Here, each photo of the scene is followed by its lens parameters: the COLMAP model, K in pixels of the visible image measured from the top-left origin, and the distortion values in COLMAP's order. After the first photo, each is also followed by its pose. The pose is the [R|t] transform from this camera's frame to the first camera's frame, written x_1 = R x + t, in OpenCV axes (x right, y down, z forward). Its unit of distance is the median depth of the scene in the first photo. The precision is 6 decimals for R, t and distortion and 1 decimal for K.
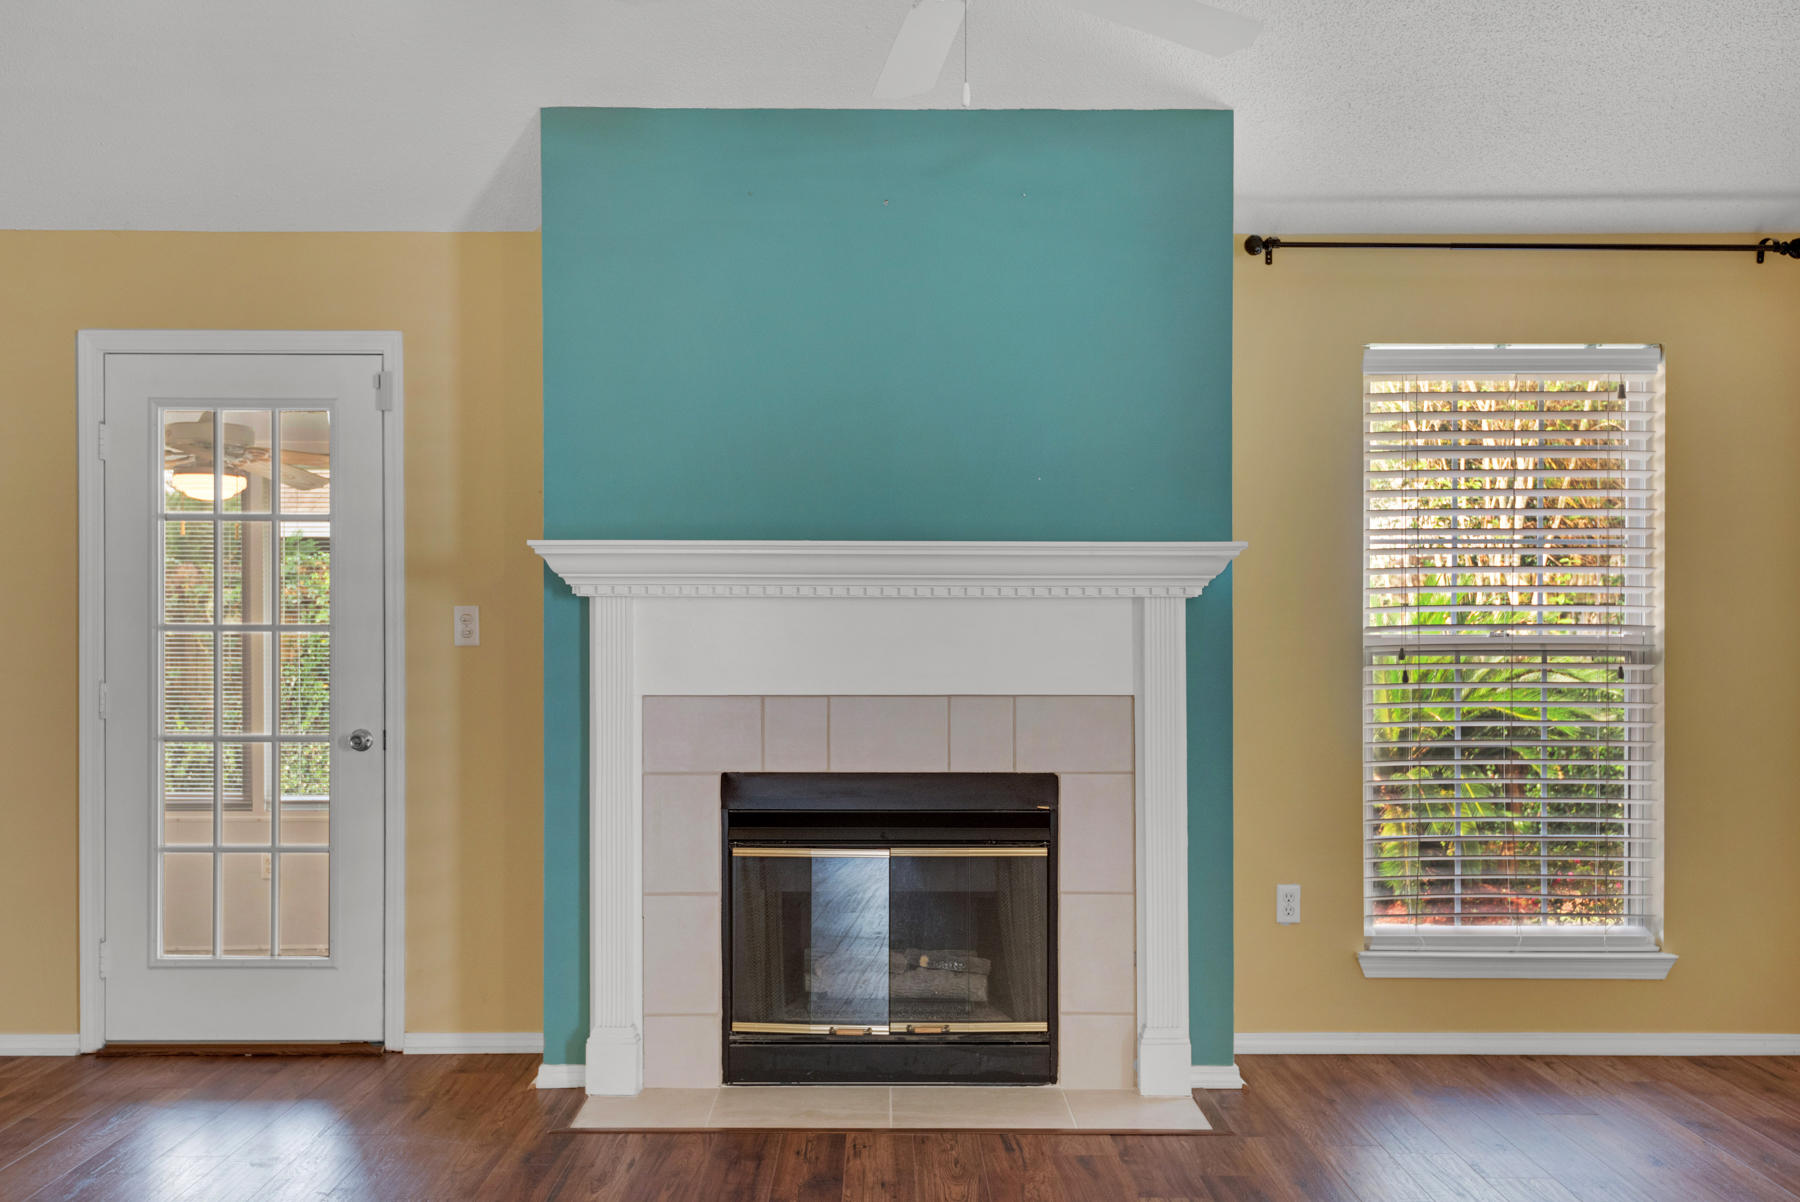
lens RADIAL K [[1837.0, 0, 856.1], [0, 1837.0, 629.6], [0, 0, 1]] dist [0.013856, 0.000000]
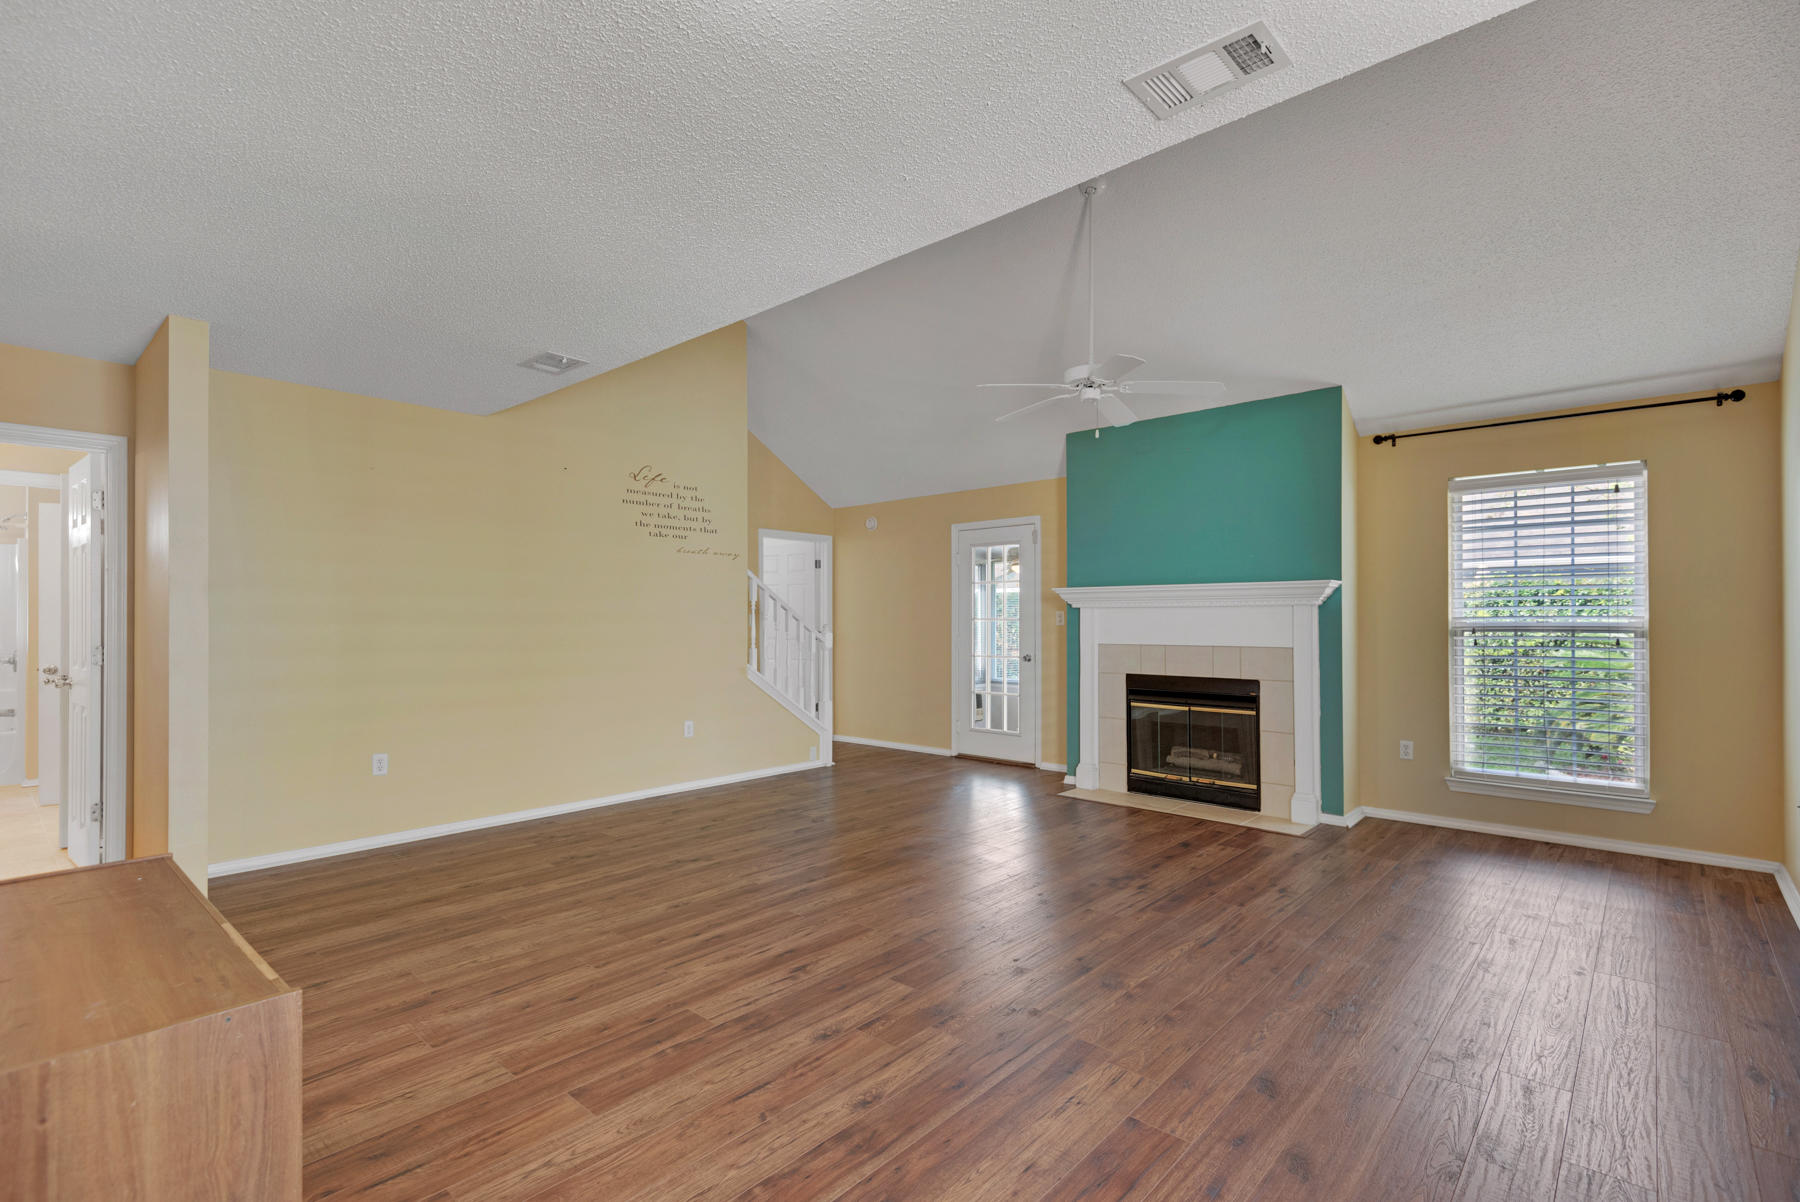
lens RADIAL K [[823.0, 0, 884.4], [0, 823.0, 629.1], [0, 0, 1]] dist [0.031053, -0.013245]
pose [[0.737458, 0.005543, -0.675370, 0.459556], [0.004757, 0.999899, 0.013401, -0.004627], [0.675376, -0.013096, 0.737357, -0.110692]]
